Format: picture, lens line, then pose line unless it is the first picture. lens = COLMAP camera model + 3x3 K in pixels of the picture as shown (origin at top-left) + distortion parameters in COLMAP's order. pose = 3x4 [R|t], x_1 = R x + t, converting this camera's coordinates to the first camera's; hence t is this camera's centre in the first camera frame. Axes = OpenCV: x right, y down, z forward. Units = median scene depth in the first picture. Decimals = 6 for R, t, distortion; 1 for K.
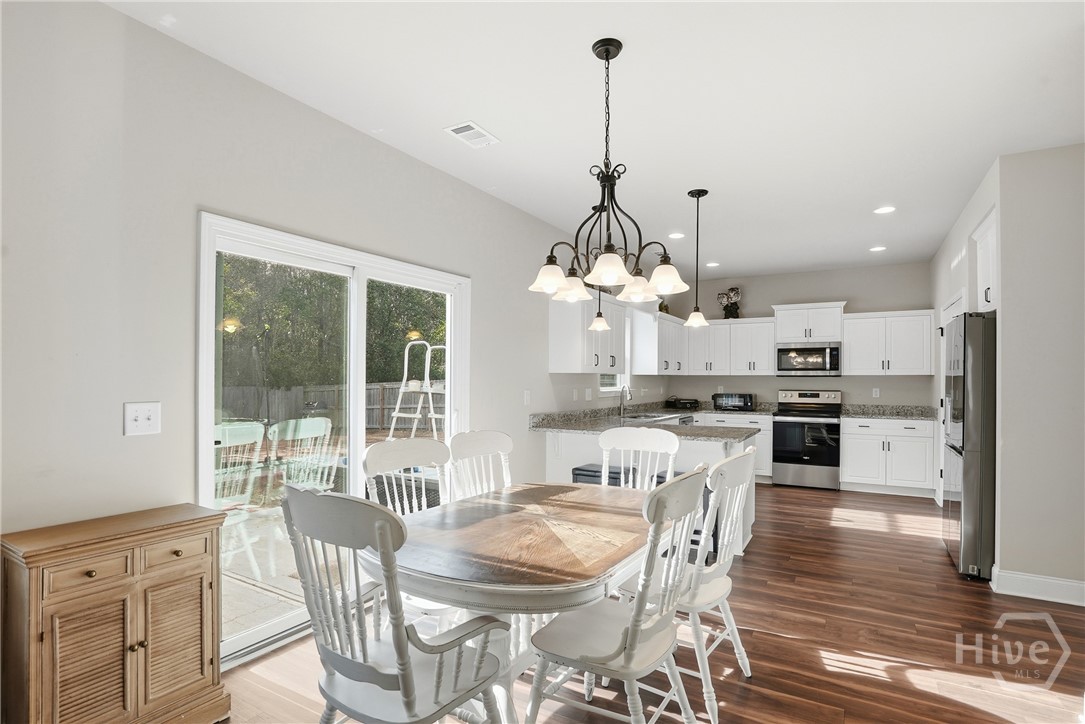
lens RADIAL K [[554.5, 0, 554.0], [0, 554.5, 378.0], [0, 0, 1]] dist [0.003984, -0.000073]
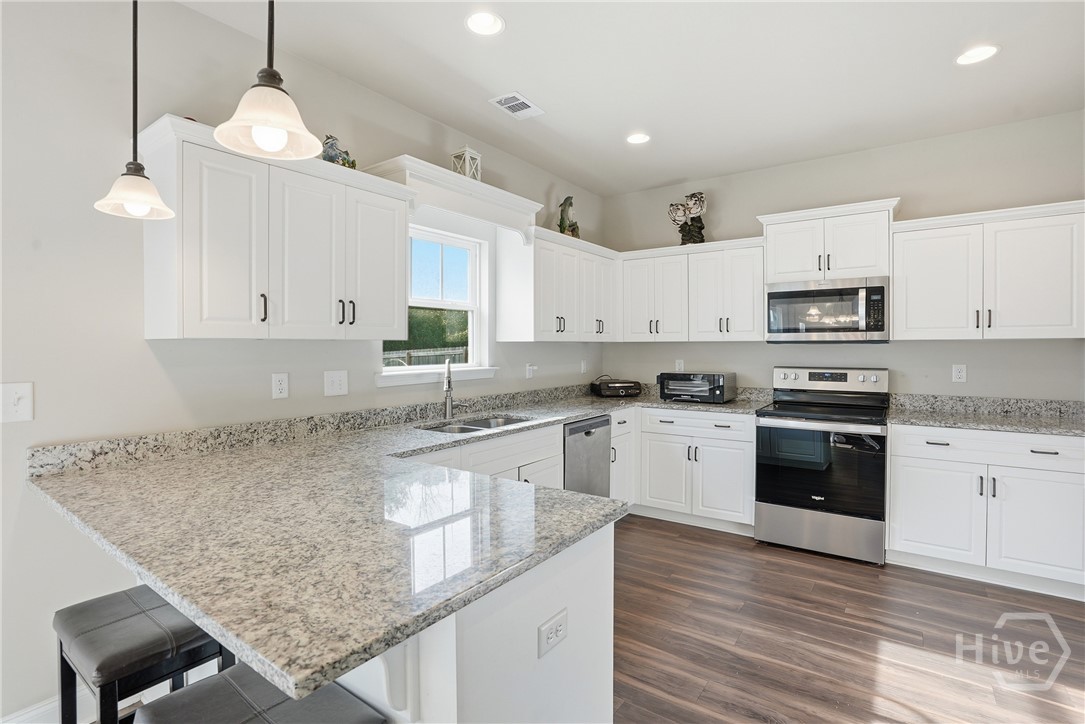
lens RADIAL K [[529.7, 0, 539.7], [0, 529.7, 347.9], [0, 0, 1]] dist [-0.014113, 0.001150]
pose [[0.994578, -0.005693, -0.103837, 0.231919], [0.006546, 0.999948, 0.007872, -0.003546], [0.103787, -0.008509, 0.994563, 0.453759]]
